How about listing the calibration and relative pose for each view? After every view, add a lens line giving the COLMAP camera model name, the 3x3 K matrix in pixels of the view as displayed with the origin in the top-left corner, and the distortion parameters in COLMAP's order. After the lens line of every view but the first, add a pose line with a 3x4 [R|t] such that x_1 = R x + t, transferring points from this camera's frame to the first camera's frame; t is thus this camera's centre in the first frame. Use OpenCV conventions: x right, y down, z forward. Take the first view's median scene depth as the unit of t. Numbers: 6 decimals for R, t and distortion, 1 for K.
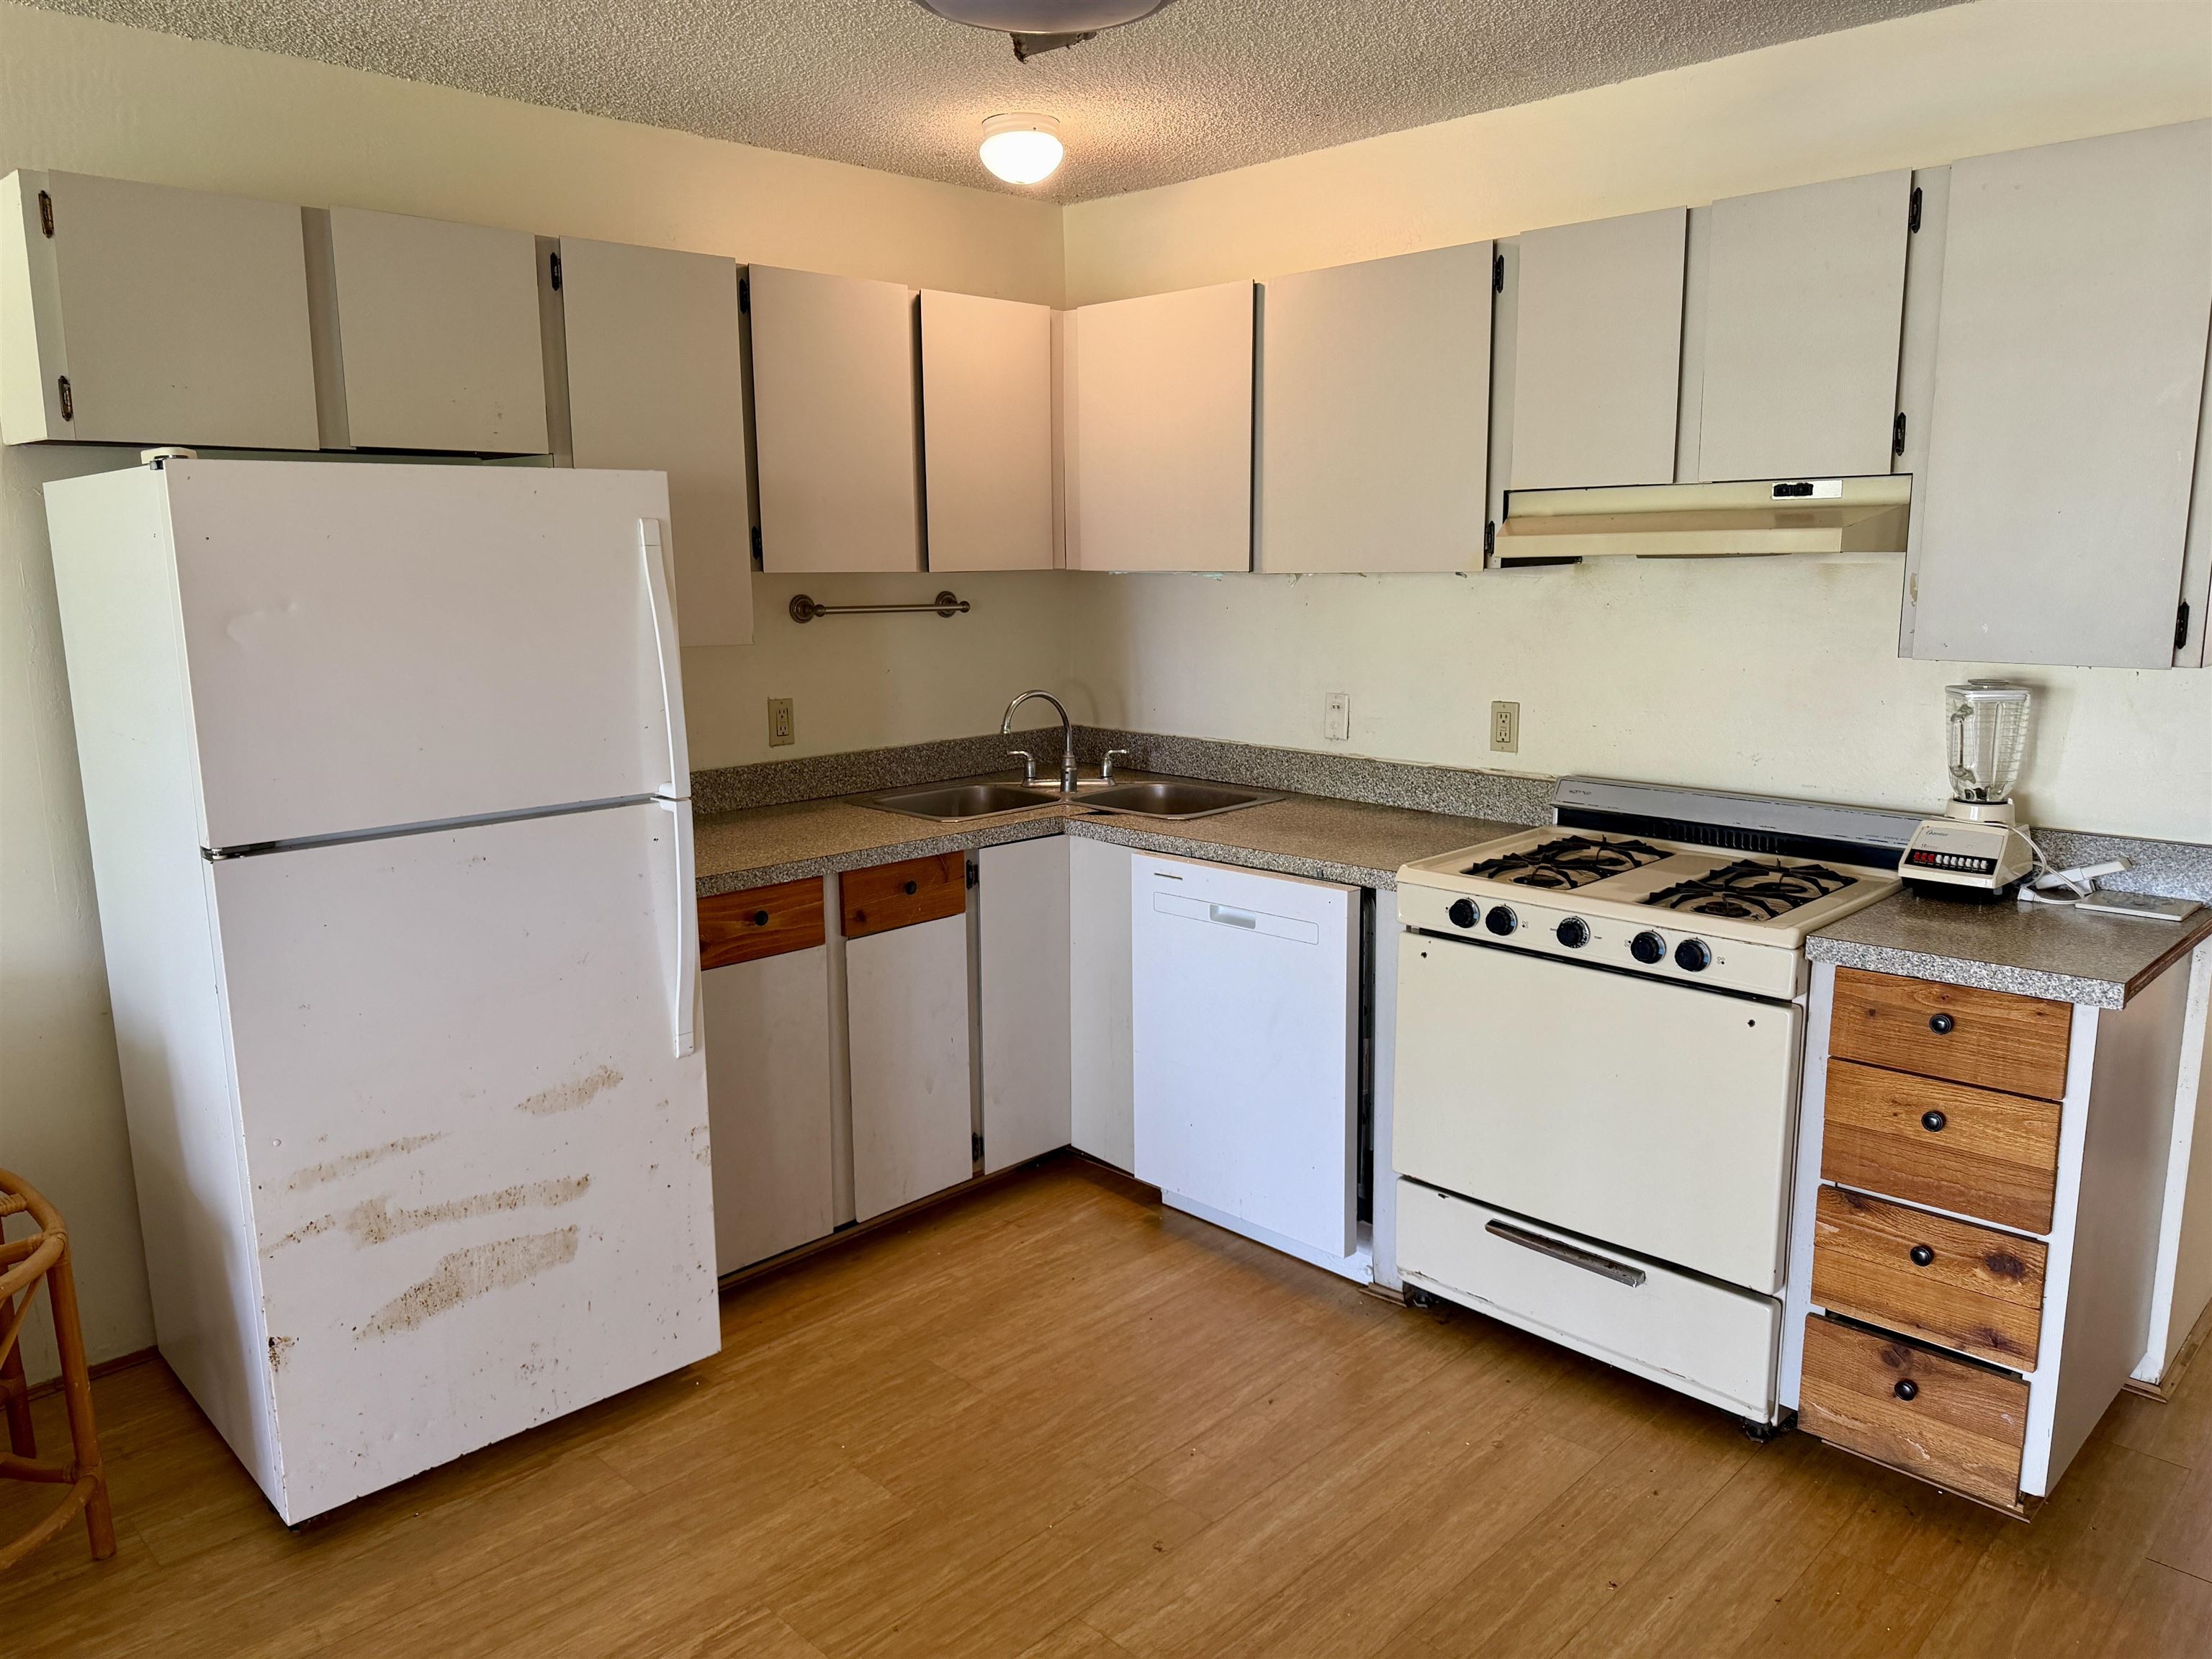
lens RADIAL K [[1549.0, 0, 1106.9], [0, 1549.0, 824.5], [0, 0, 1]] dist [0.007855, -0.005004]
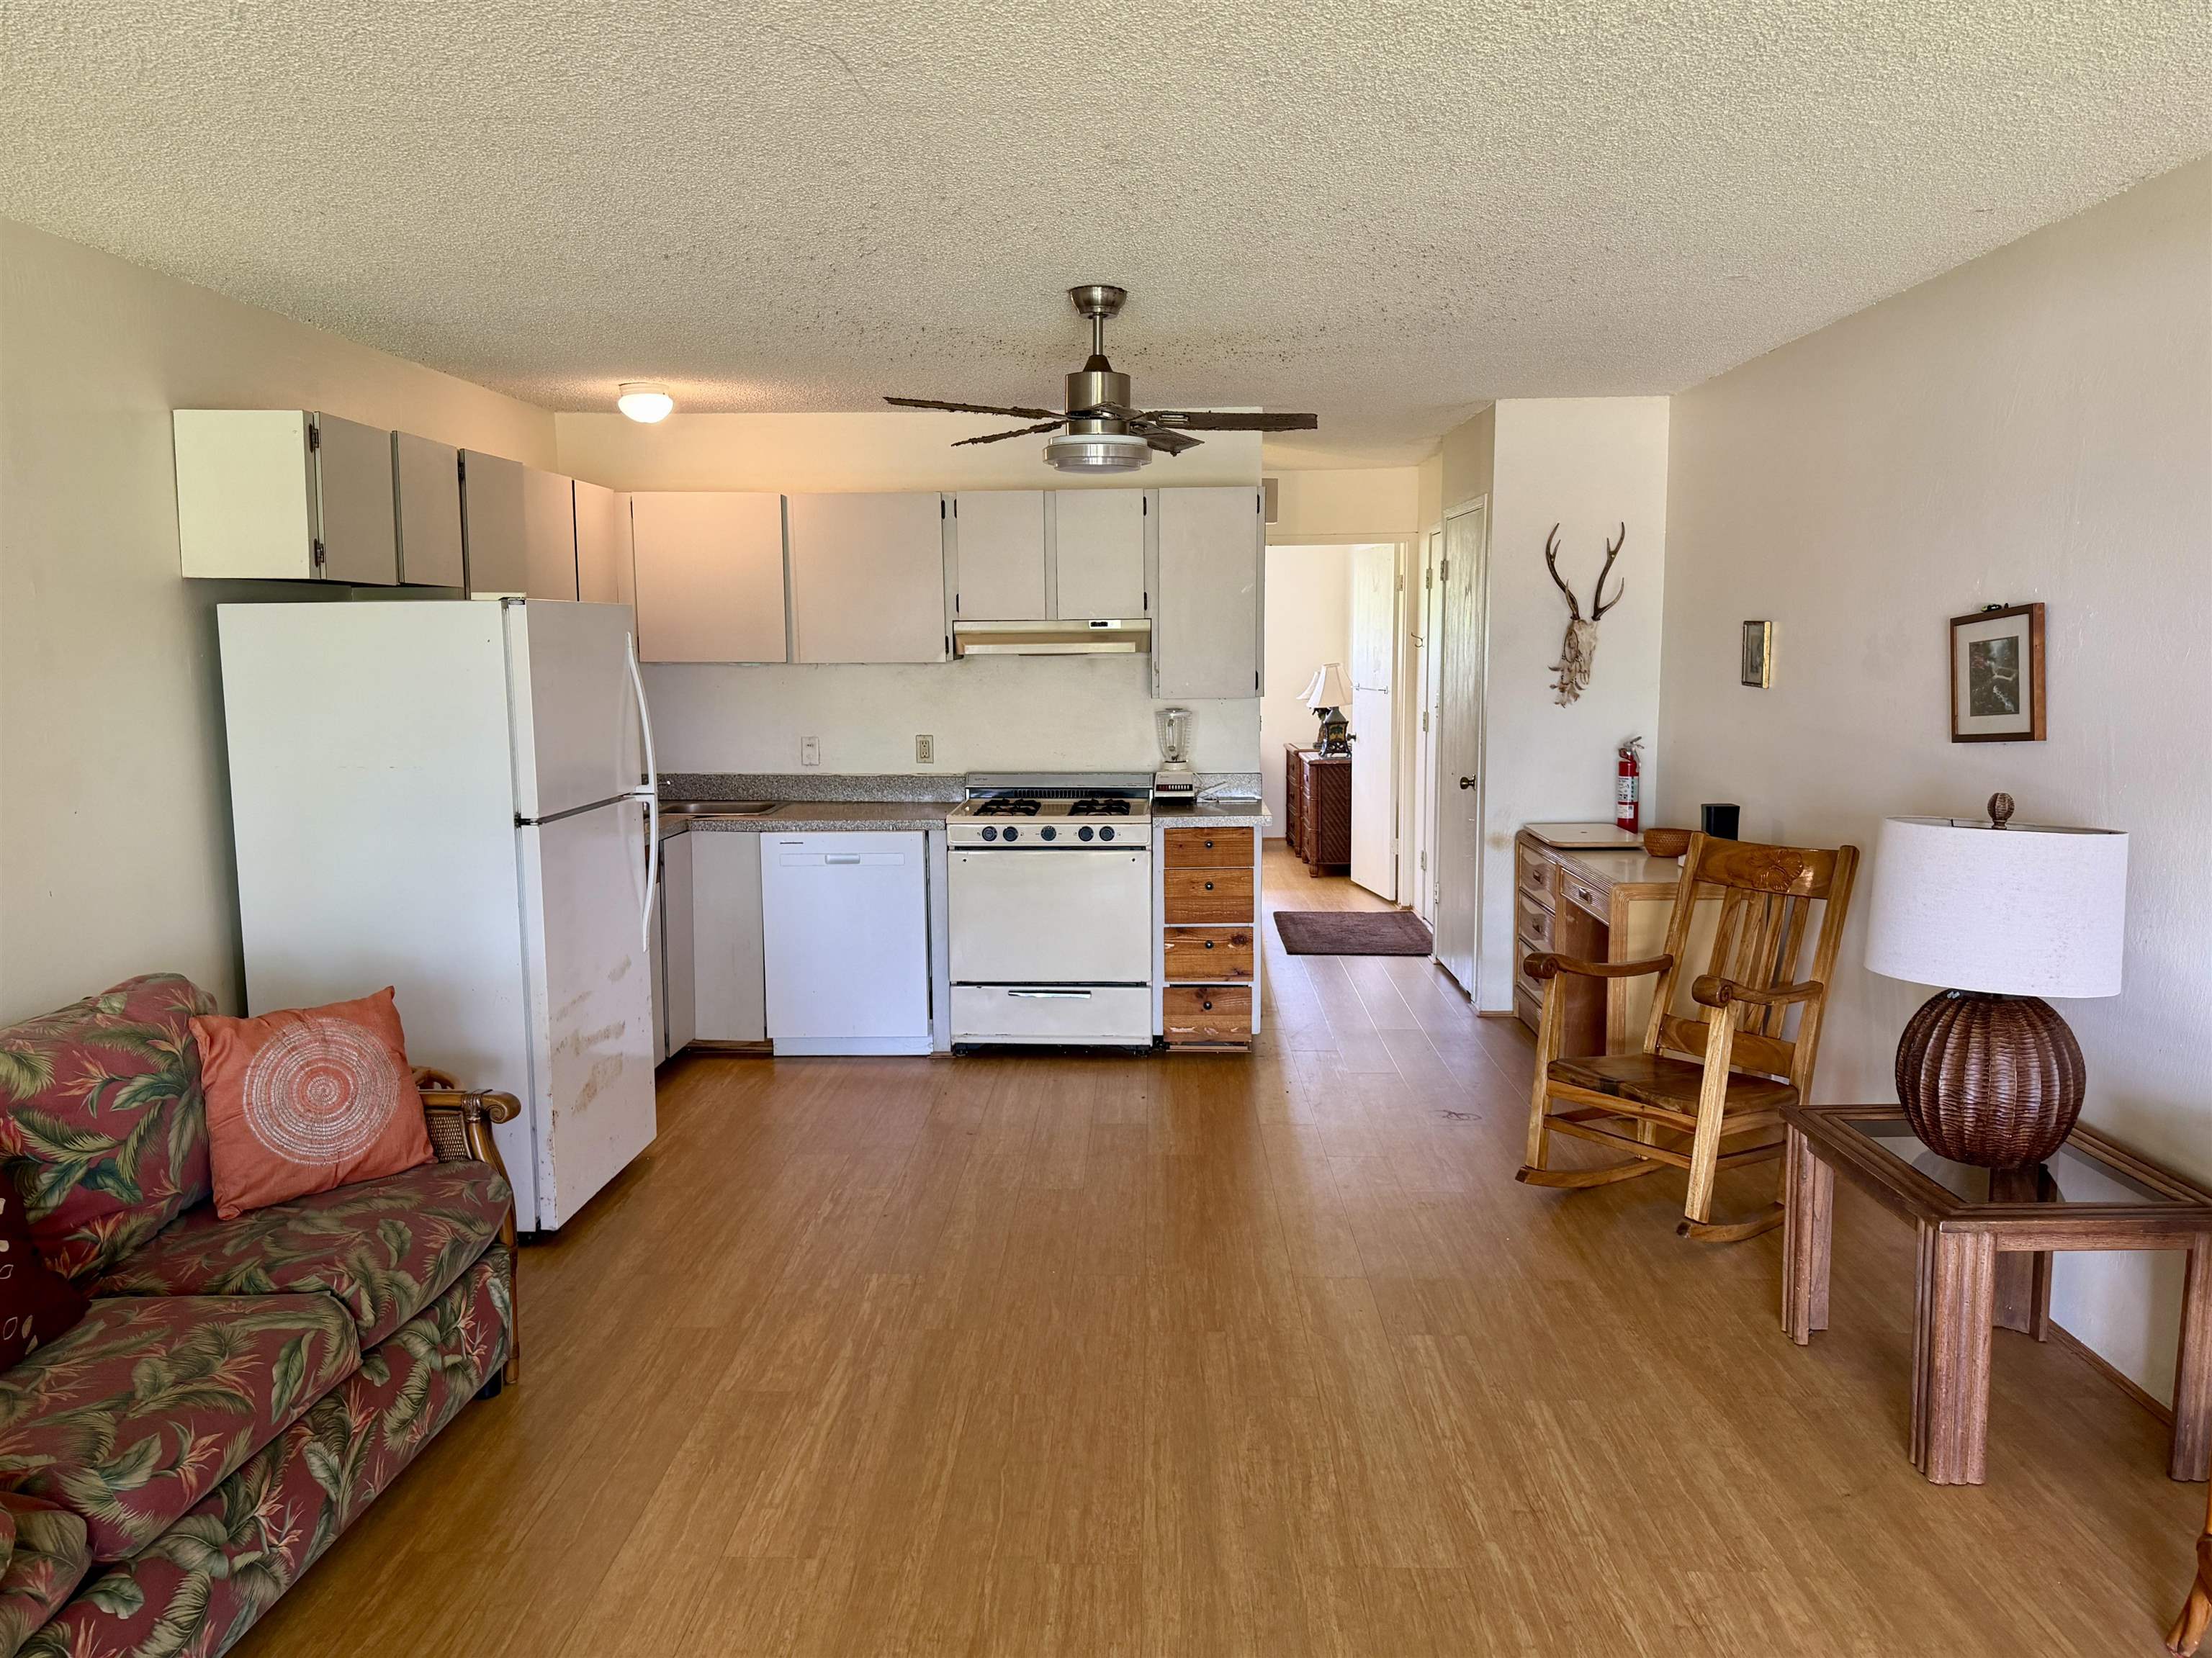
lens RADIAL K [[1548.9, 0, 1108.4], [0, 1548.9, 824.4], [0, 0, 1]] dist [0.007855, -0.005004]
pose [[0.731717, -0.074914, 0.677479, -1.050825], [0.119064, 0.992708, -0.018825, 0.106921], [-0.671129, 0.094438, 0.735301, -0.585455]]
